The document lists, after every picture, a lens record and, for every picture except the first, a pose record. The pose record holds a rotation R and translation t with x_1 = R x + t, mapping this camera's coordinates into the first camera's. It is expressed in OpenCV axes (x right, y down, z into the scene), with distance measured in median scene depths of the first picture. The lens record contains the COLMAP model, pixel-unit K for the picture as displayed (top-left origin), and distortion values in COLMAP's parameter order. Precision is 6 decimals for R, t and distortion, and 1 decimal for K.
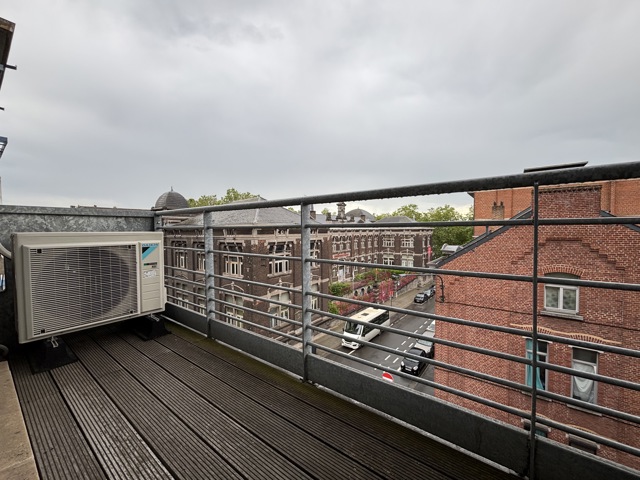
lens RADIAL K [[259.3, 0, 320.0], [0, 259.3, 240.0], [0, 0, 1]] dist [-0.000255, 0.000026]
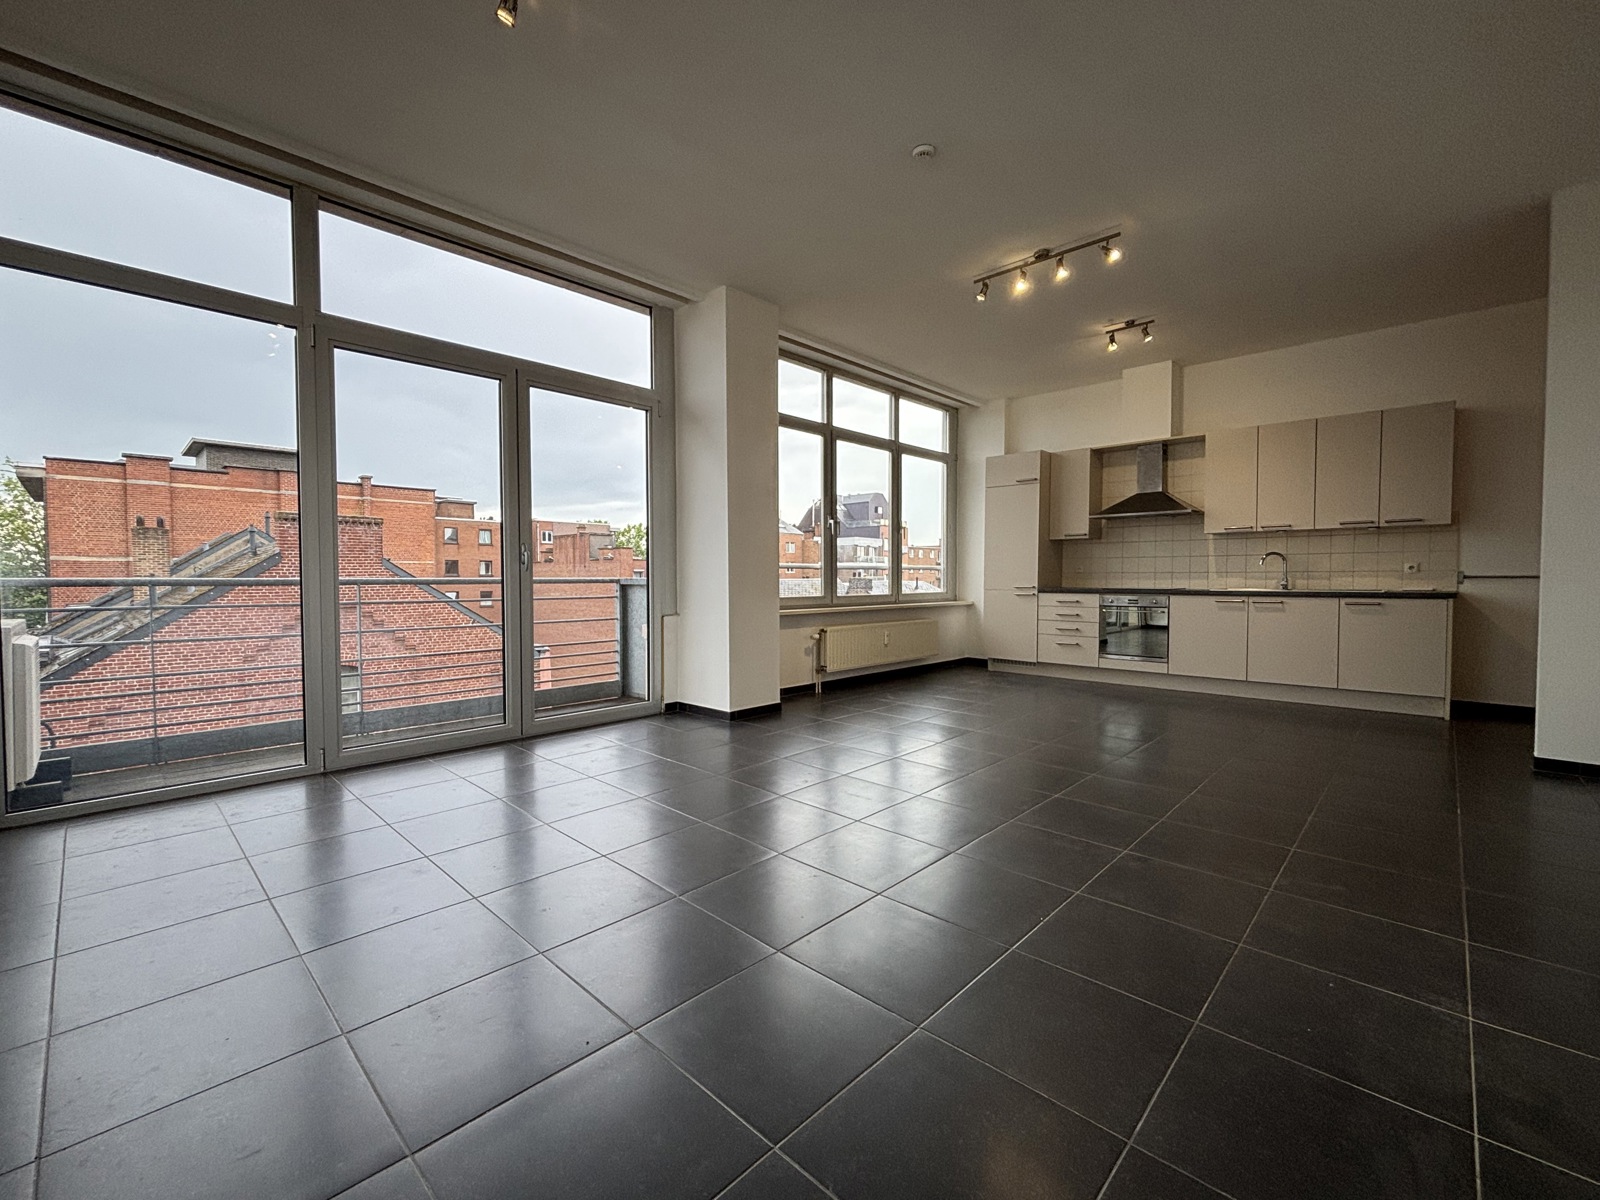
lens RADIAL K [[676.3, 0, 800.0], [0, 676.3, 600.0], [0, 0, 1]] dist [-0.000964, 0.000091]
pose [[0.123104, -0.027148, 0.992022, -0.194664], [0.041834, 0.998879, 0.022144, -0.003412], [-0.991512, 0.038775, 0.124102, -0.092875]]
